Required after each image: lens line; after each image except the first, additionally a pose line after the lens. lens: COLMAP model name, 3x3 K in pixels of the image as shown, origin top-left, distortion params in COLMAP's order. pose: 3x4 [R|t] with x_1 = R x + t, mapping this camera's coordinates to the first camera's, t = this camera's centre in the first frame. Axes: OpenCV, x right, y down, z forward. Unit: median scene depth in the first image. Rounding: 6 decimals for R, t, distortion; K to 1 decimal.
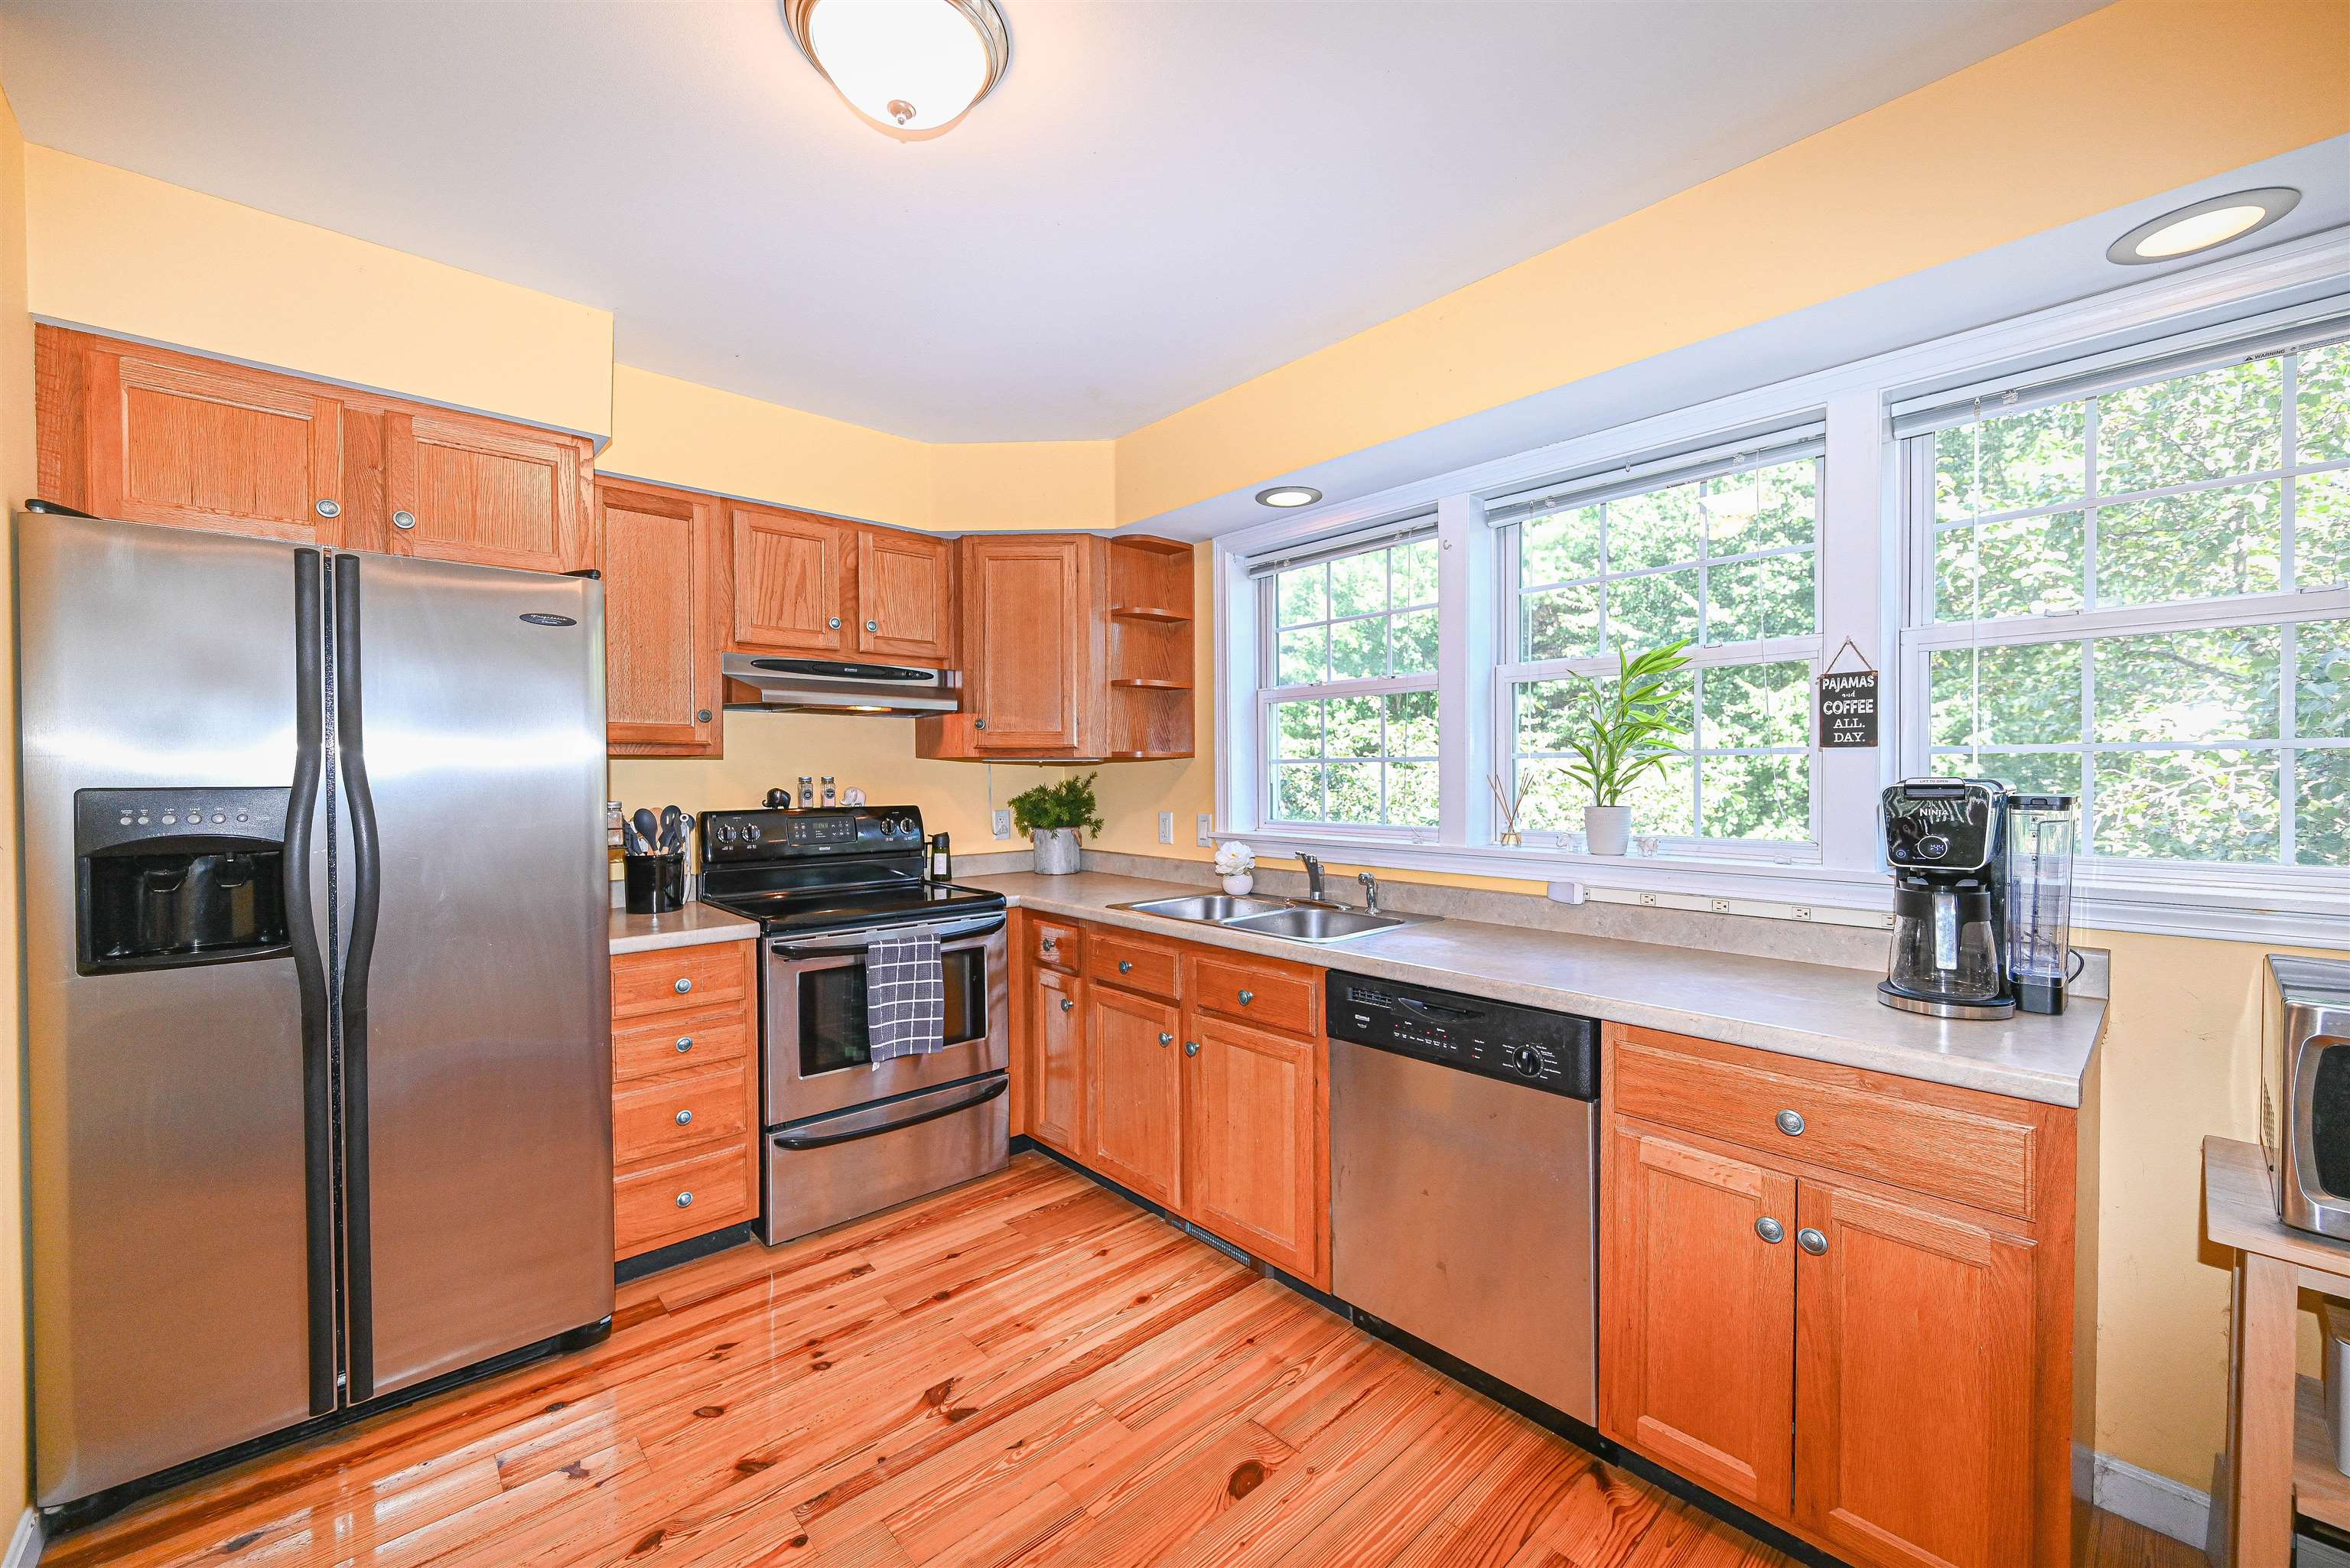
lens RADIAL K [[919.8, 0, 1170.3], [0, 919.8, 784.7], [0, 0, 1]] dist [-0.003327, 0.000835]
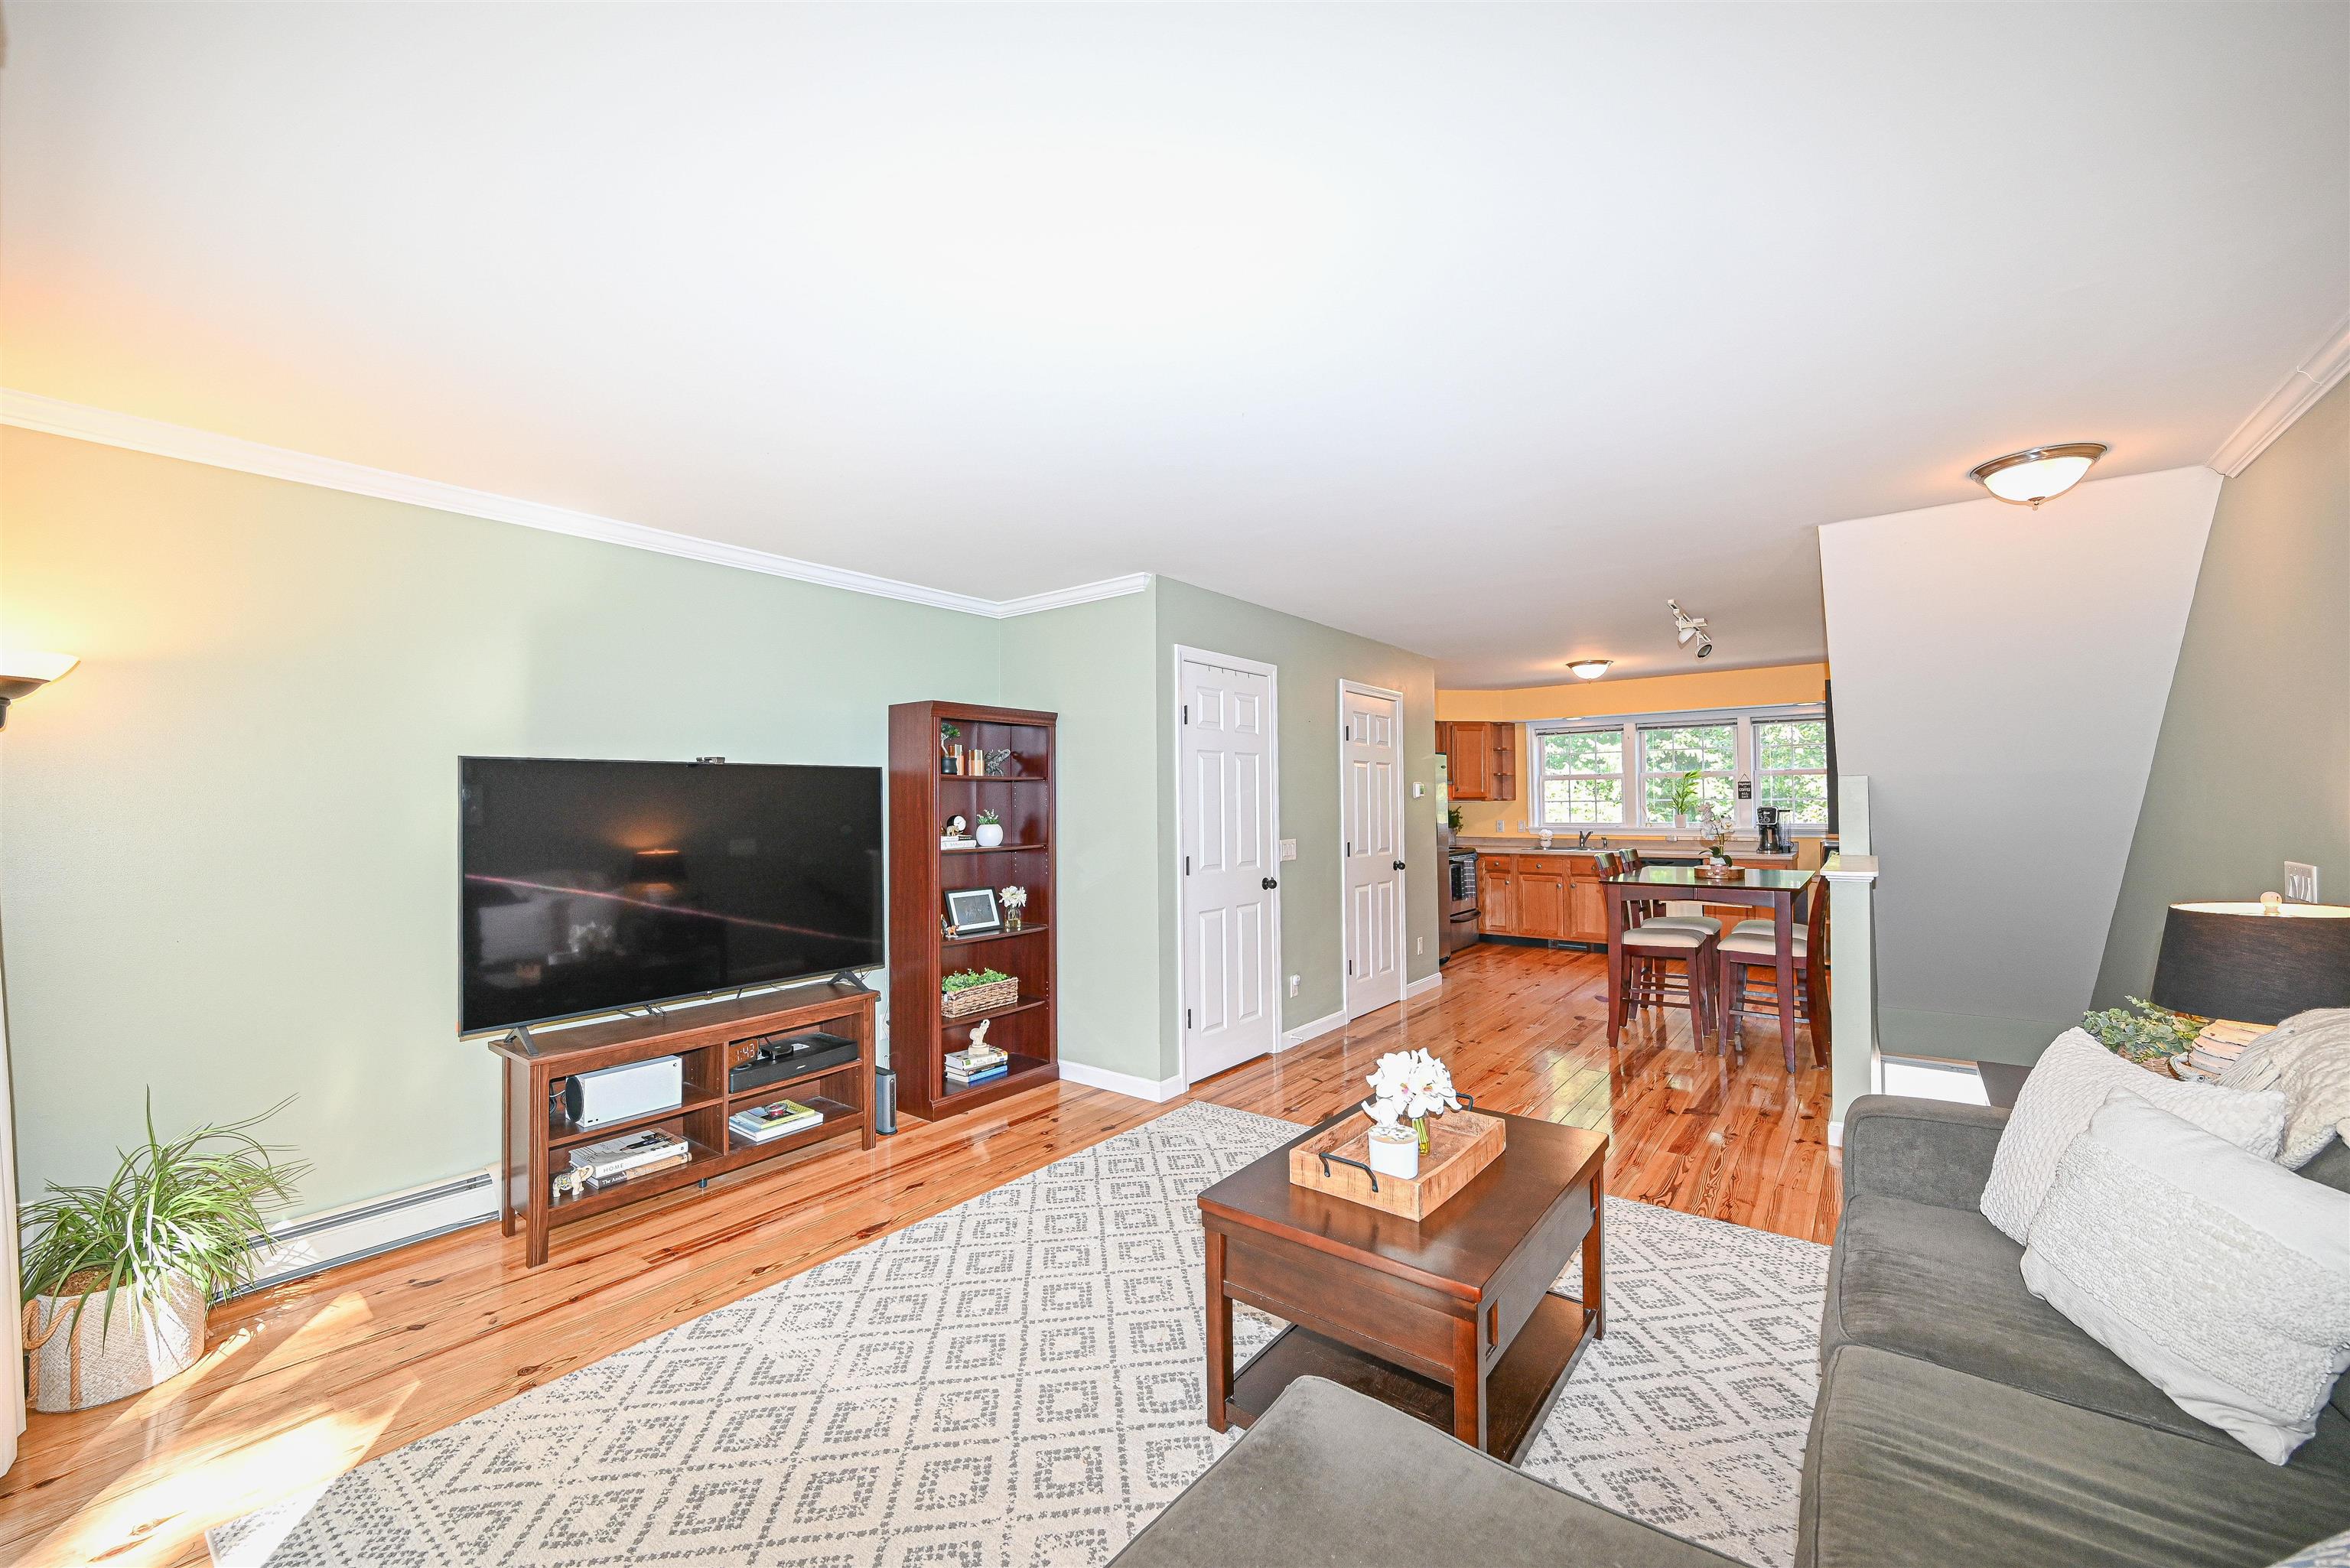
lens RADIAL K [[919.8, 0, 1166.5], [0, 919.8, 778.0], [0, 0, 1]] dist [-0.003327, 0.000835]
pose [[0.985080, 0.001221, 0.172094, -2.042785], [0.005558, 0.999227, -0.038908, 0.009465], [-0.172009, 0.039284, 0.984312, -2.118937]]
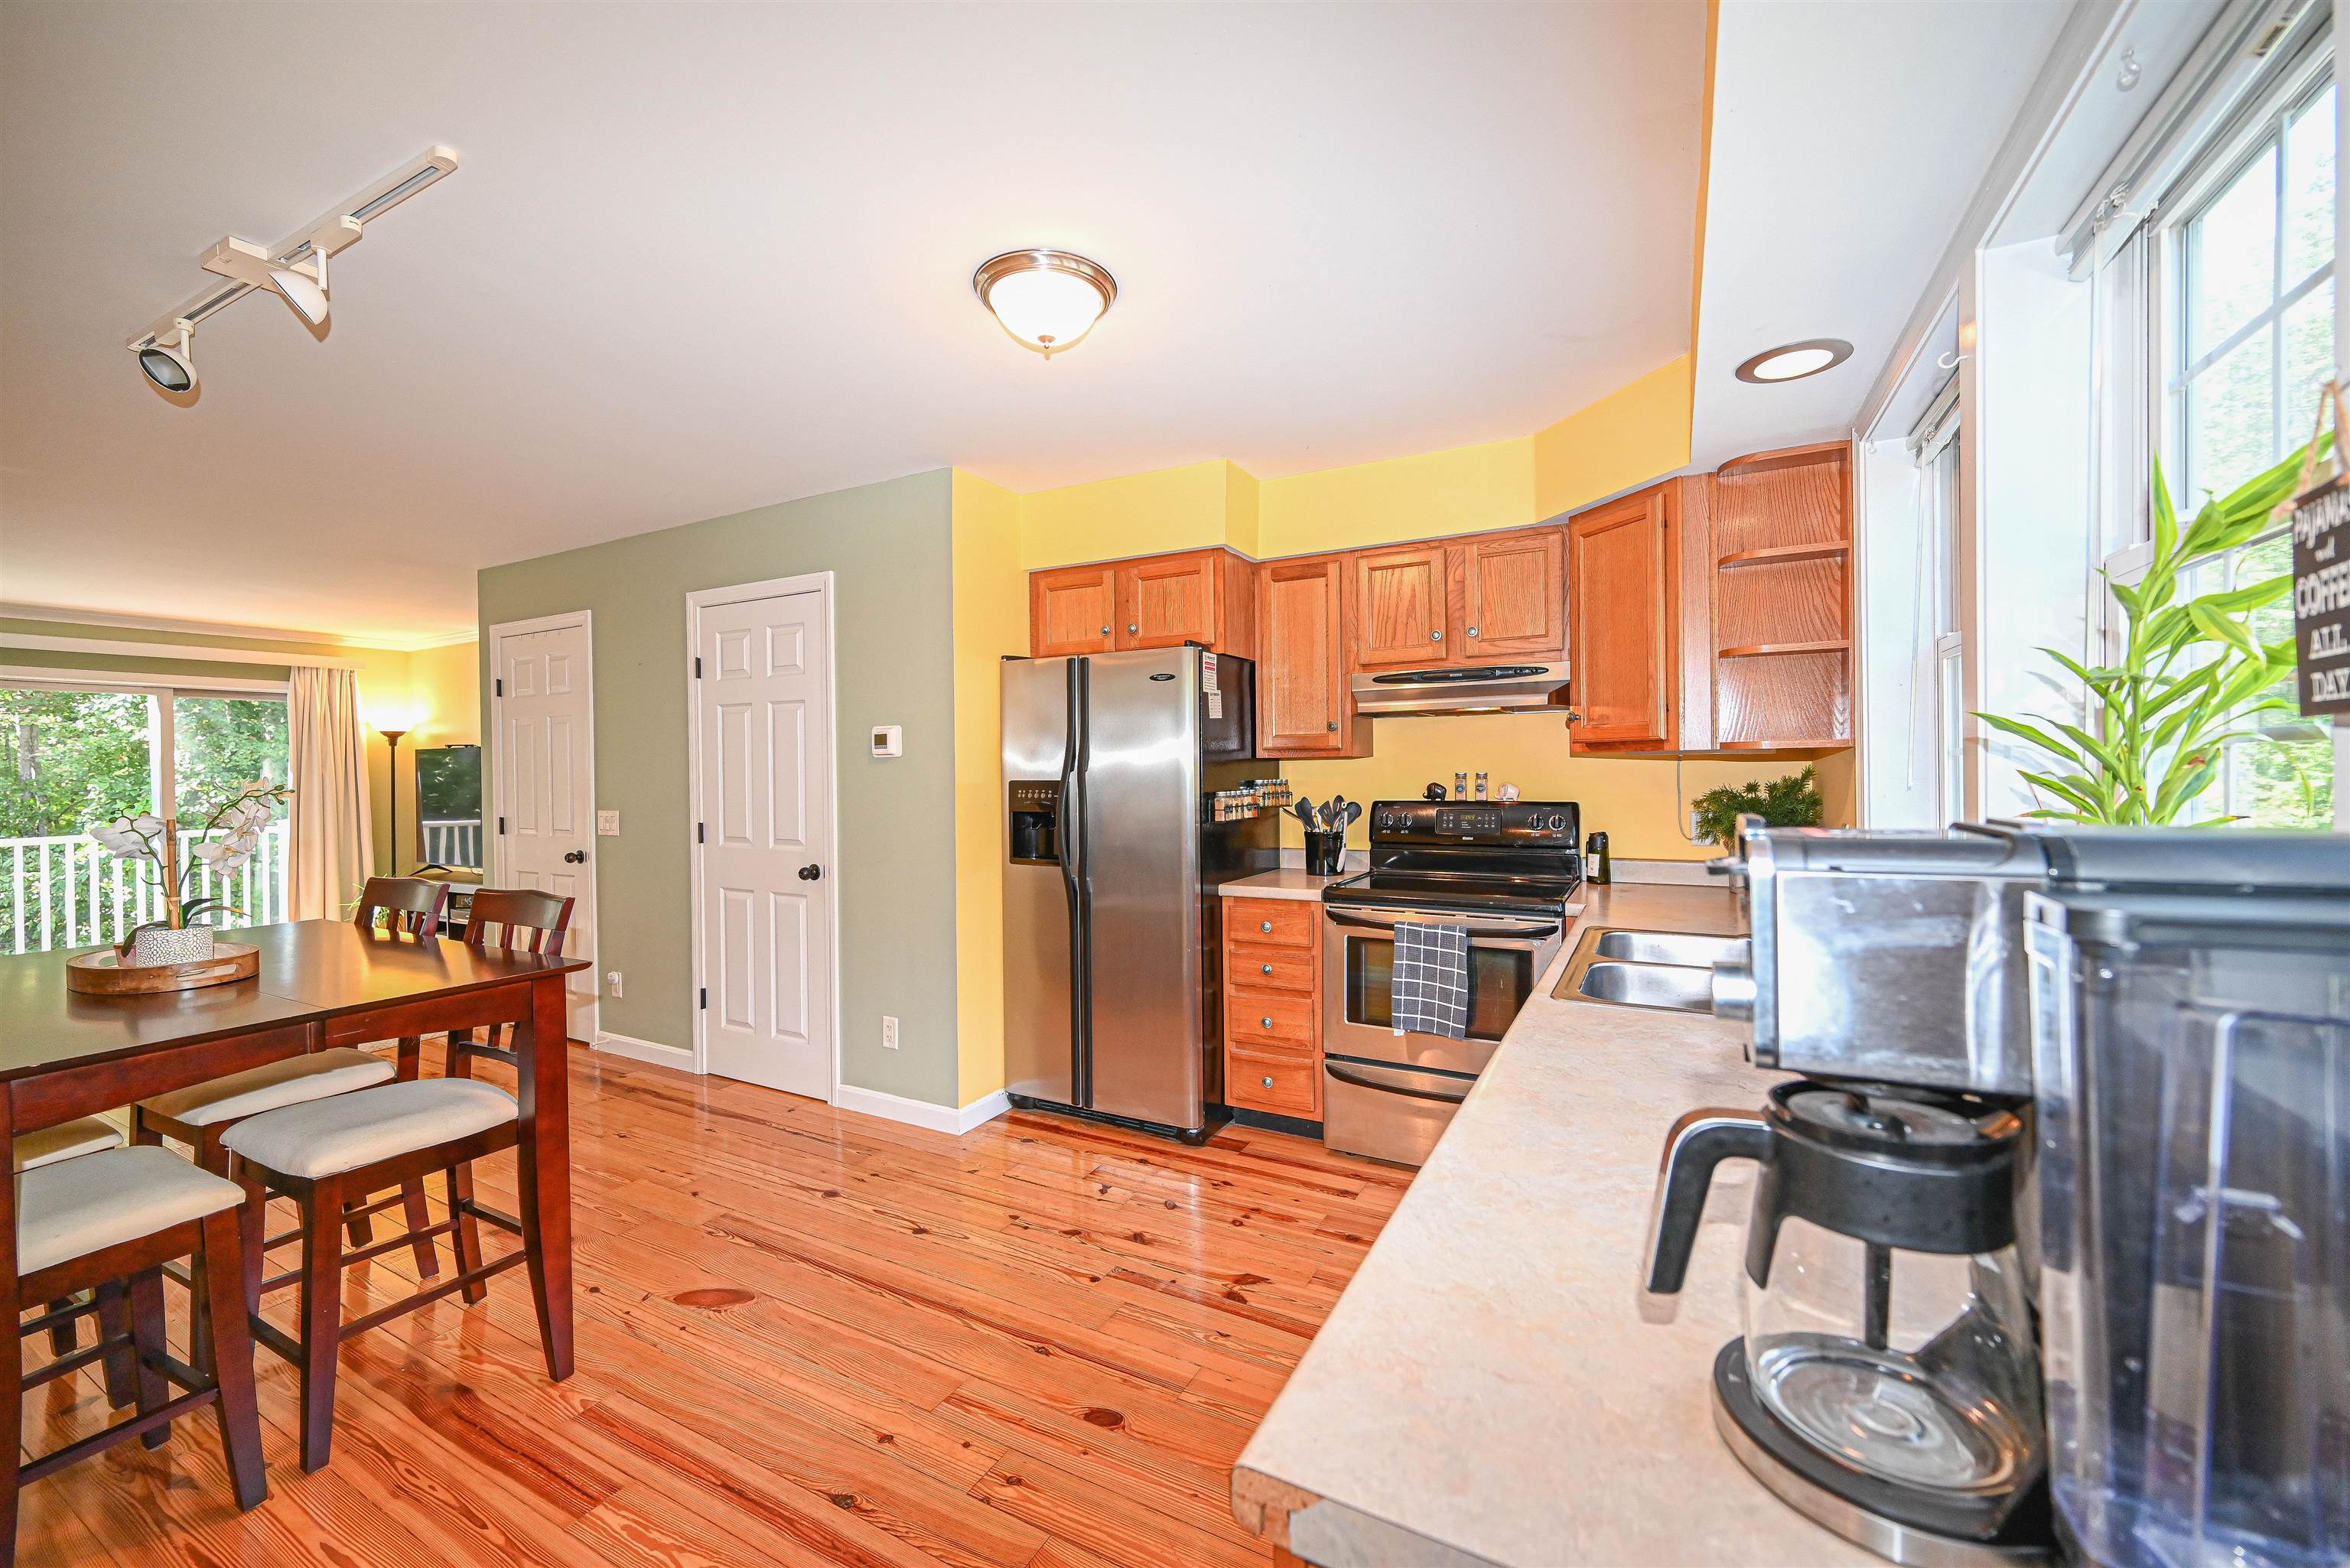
lens RADIAL K [[919.8, 0, 1174.6], [0, 919.8, 776.7], [0, 0, 1]] dist [-0.003327, 0.000835]
pose [[0.336133, 0.010212, -0.941759, 0.696892], [-0.002276, 0.999947, 0.010031, -0.018541], [0.941812, -0.001229, 0.336139, 0.396887]]
